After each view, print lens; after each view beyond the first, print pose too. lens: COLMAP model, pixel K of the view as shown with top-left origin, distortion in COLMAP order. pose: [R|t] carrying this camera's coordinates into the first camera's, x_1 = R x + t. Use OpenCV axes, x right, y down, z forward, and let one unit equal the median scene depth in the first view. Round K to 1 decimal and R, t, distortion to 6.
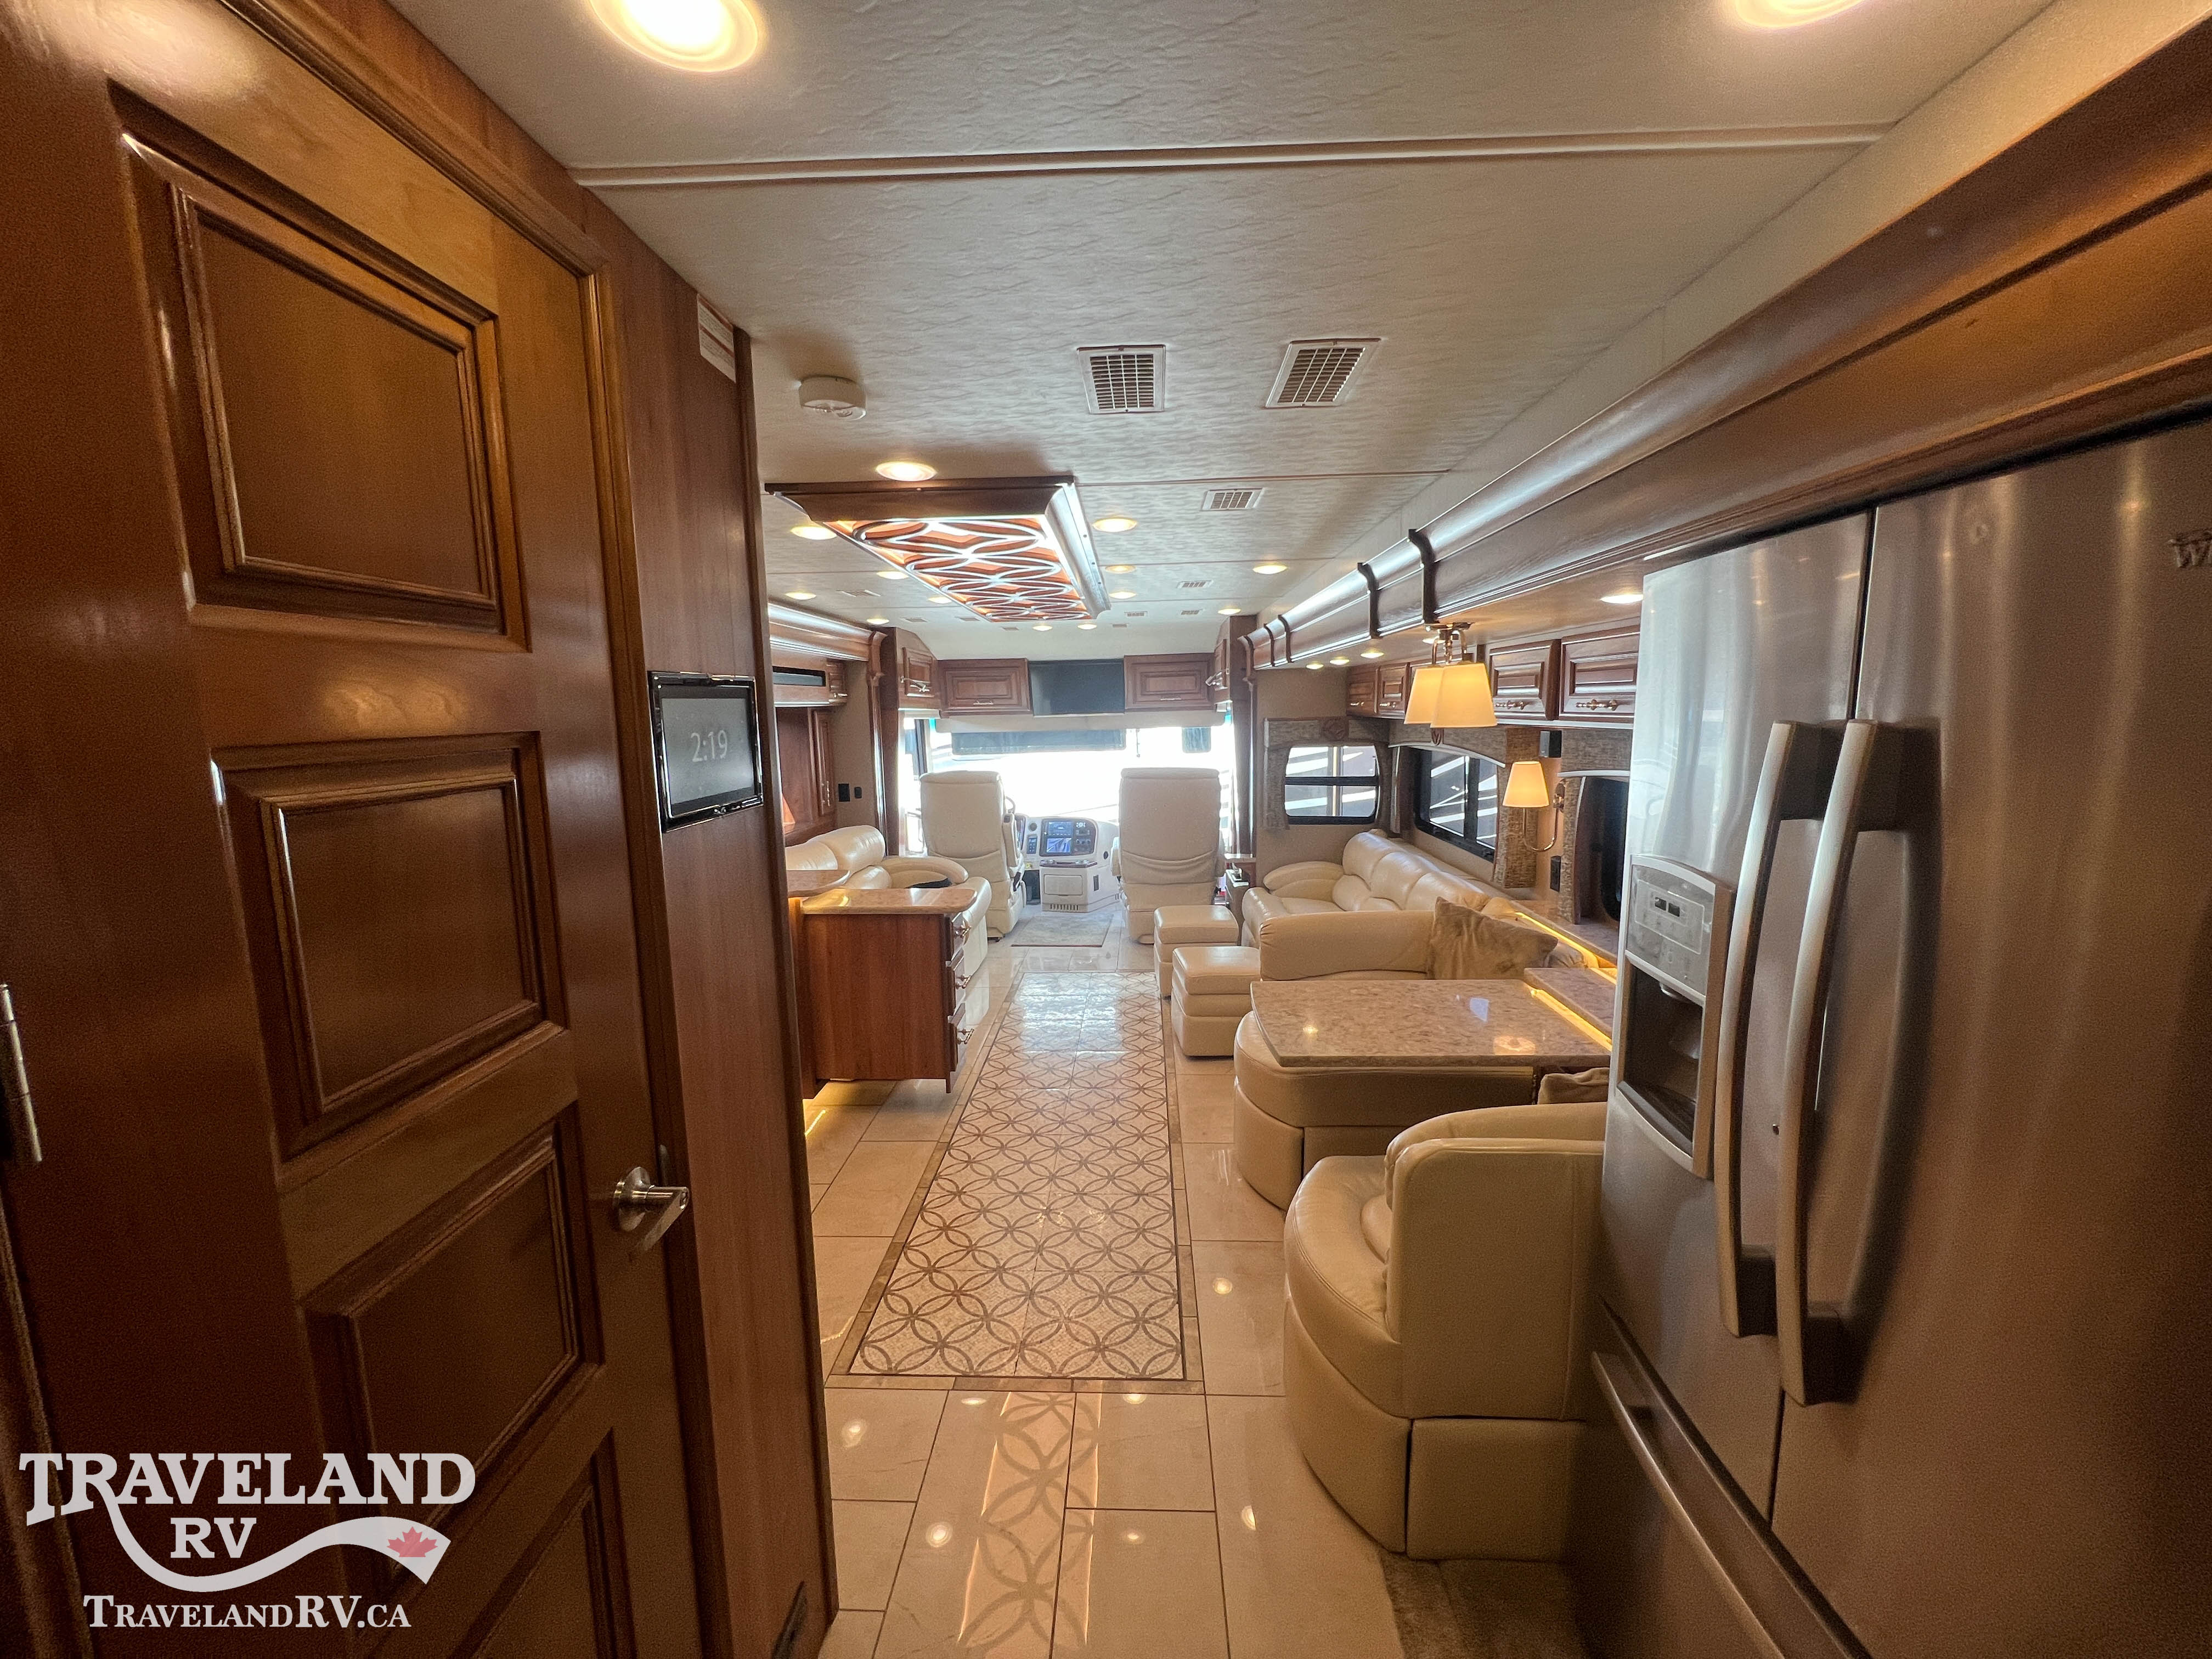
lens RADIAL K [[886.3, 0, 1103.7], [0, 886.3, 827.4], [0, 0, 1]] dist [-0.002922, 0.000845]
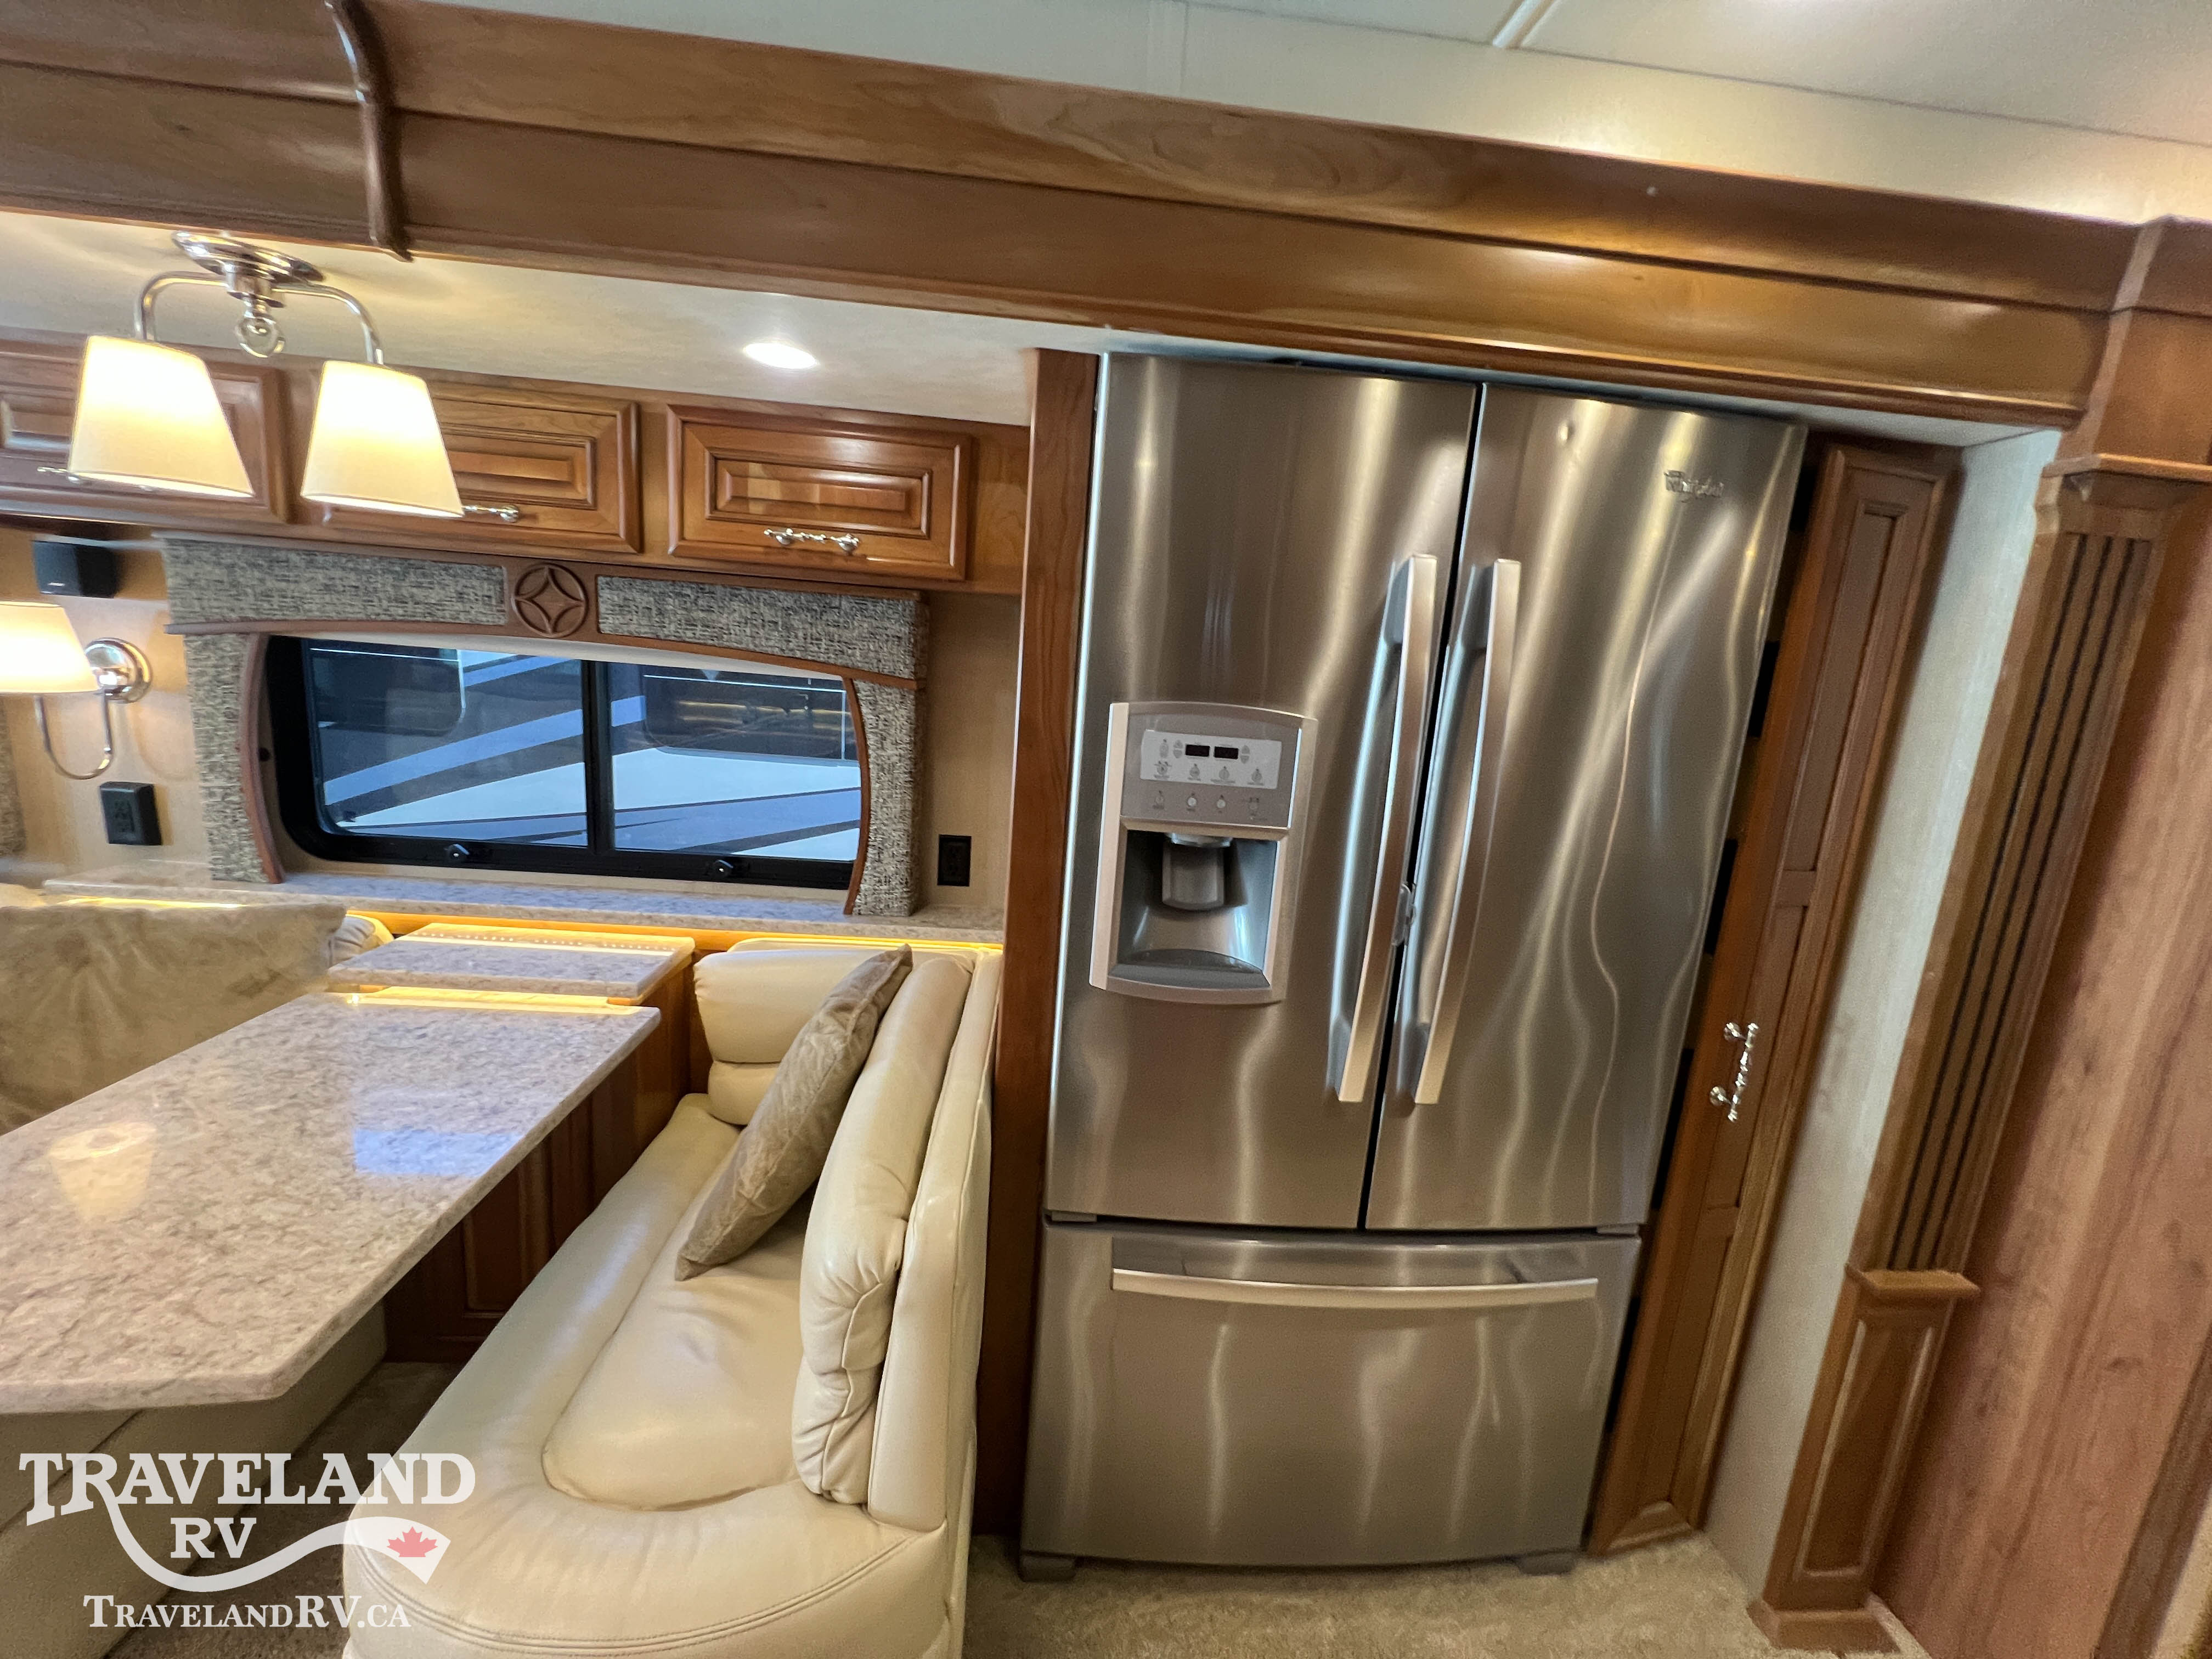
lens RADIAL K [[886.3, 0, 1103.7], [0, 886.3, 827.4], [0, 0, 1]] dist [-0.002922, 0.000845]
pose [[-0.113805, -0.177254, 0.977563, -0.147773], [0.060687, 0.980878, 0.184921, -0.006555], [-0.991648, 0.080371, -0.100872, 0.656149]]
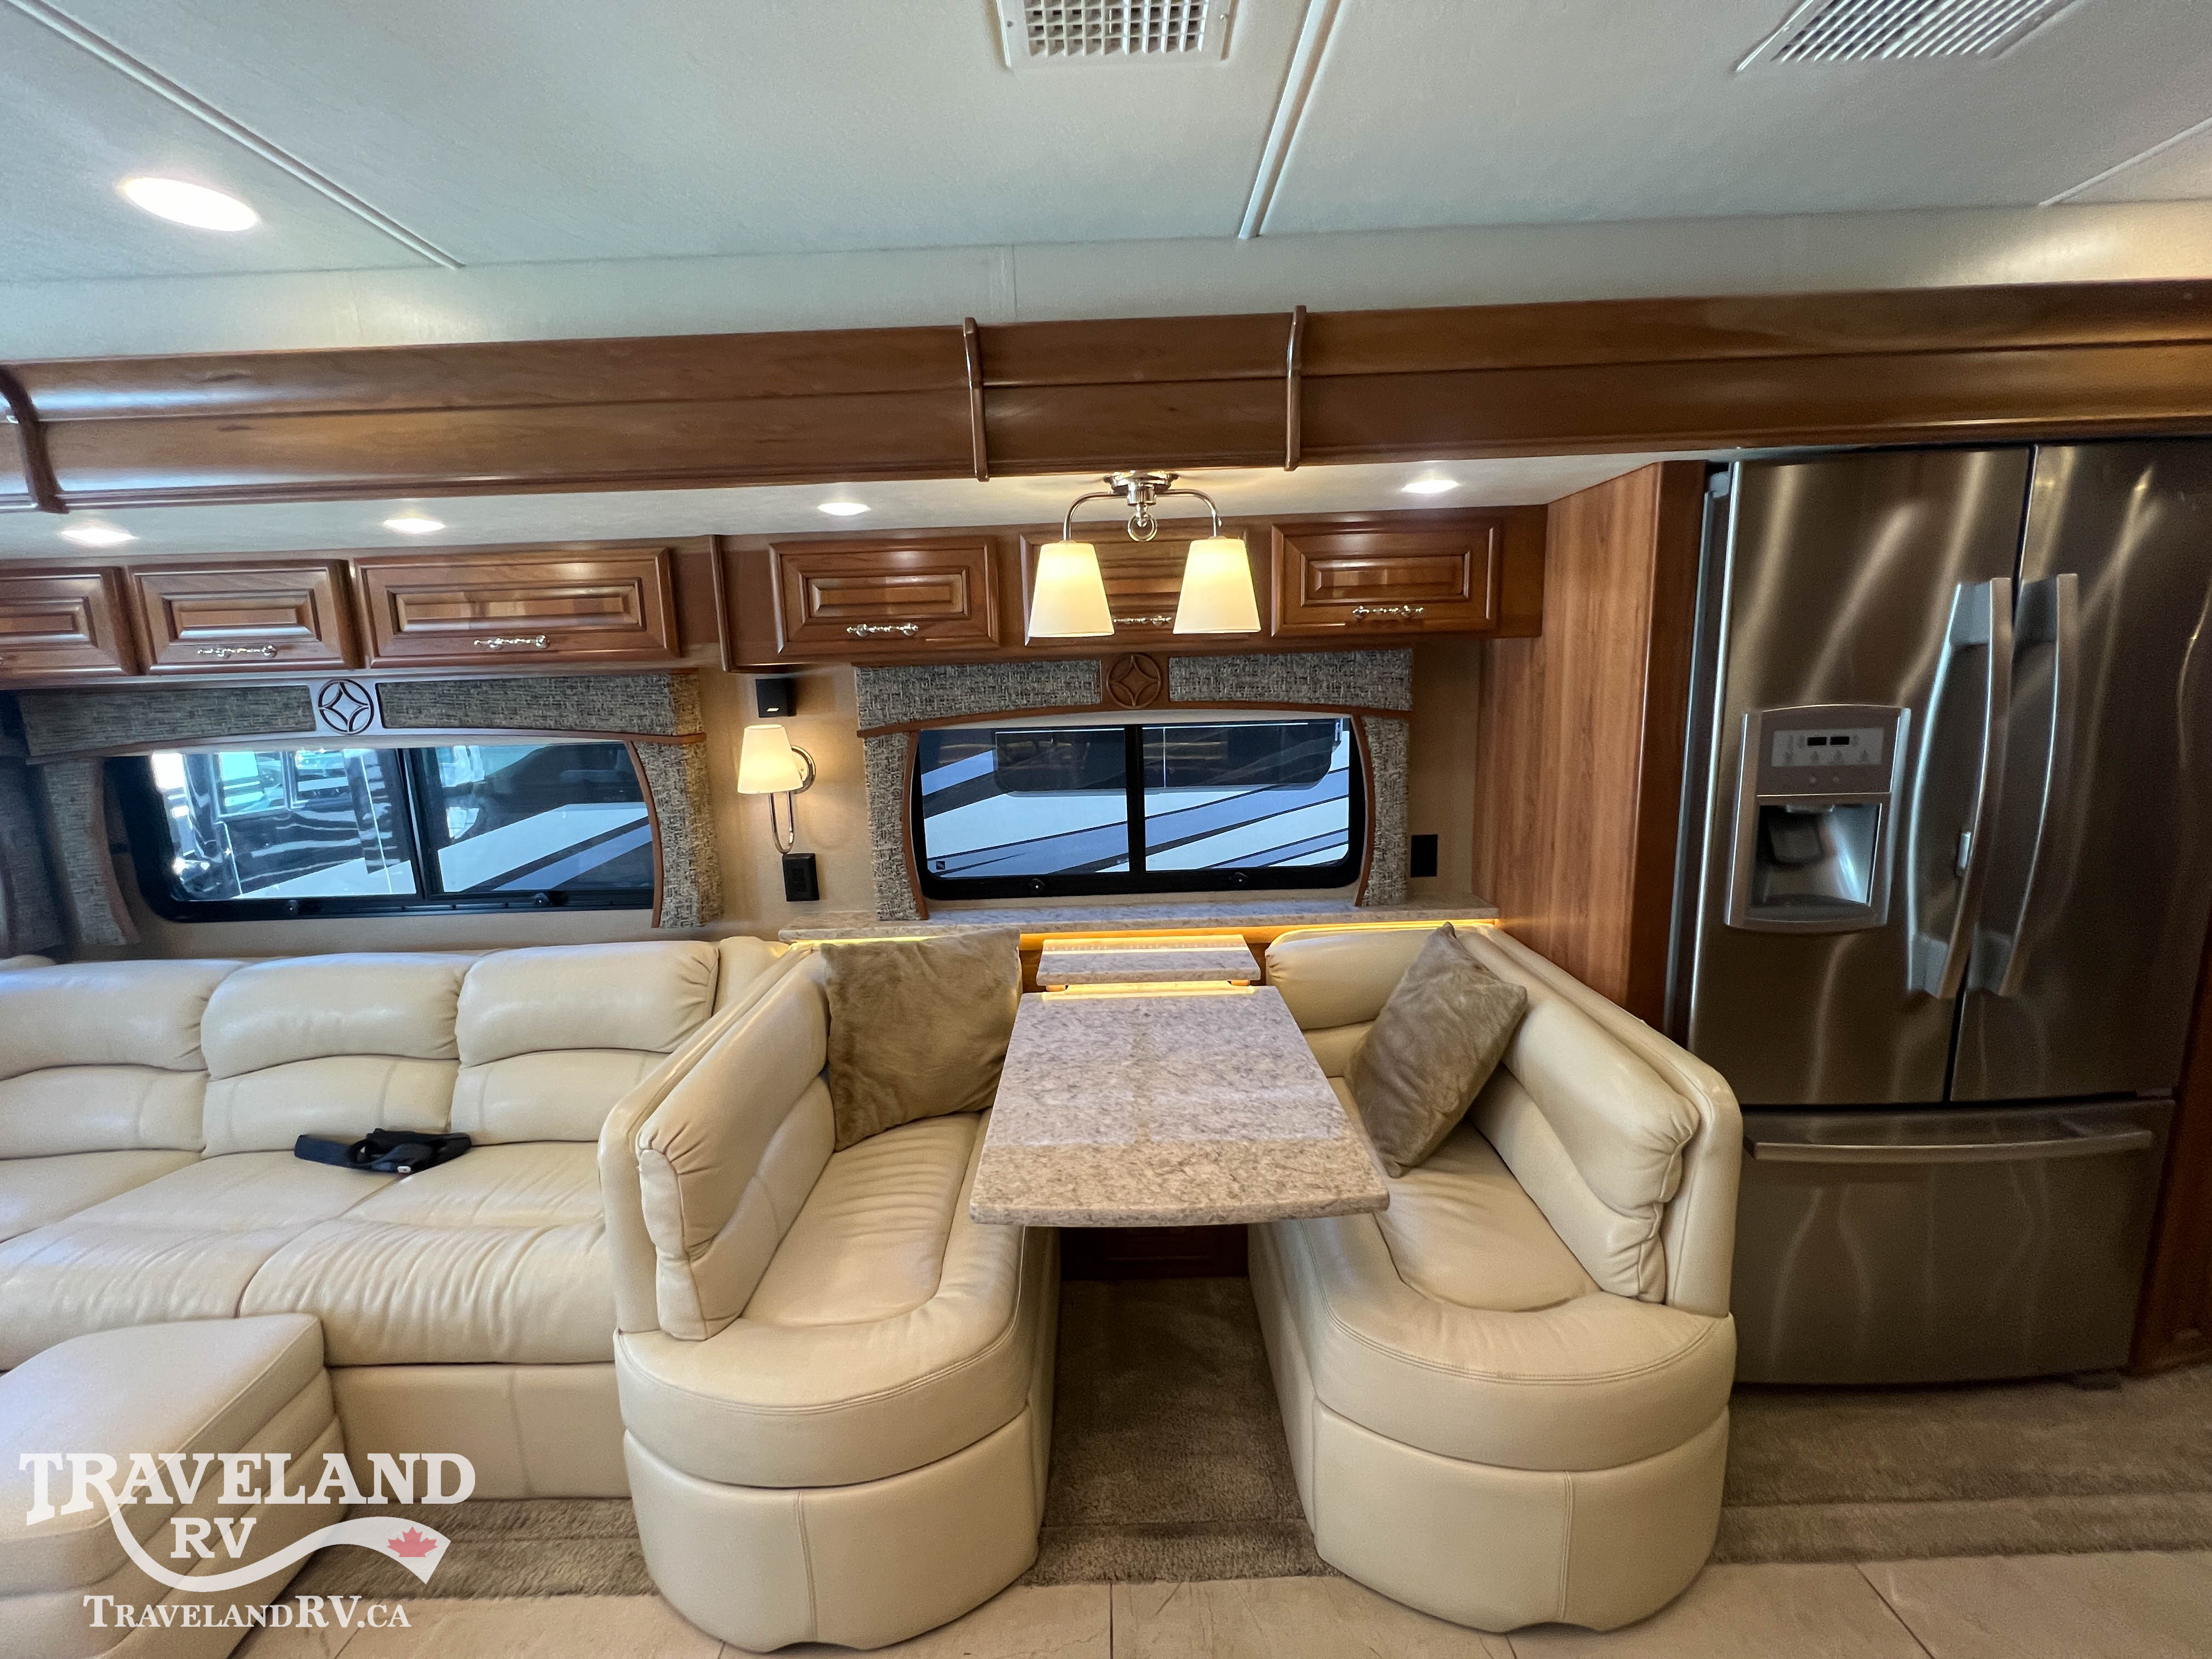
lens RADIAL K [[891.0, 0, 1089.2], [0, 891.0, 826.9], [0, 0, 1]] dist [-0.000479, 0.000121]
pose [[-0.043129, -0.153575, 0.987195, -0.309836], [0.169906, 0.972593, 0.158726, -0.091397], [-0.984516, 0.174577, -0.015854, 1.116488]]
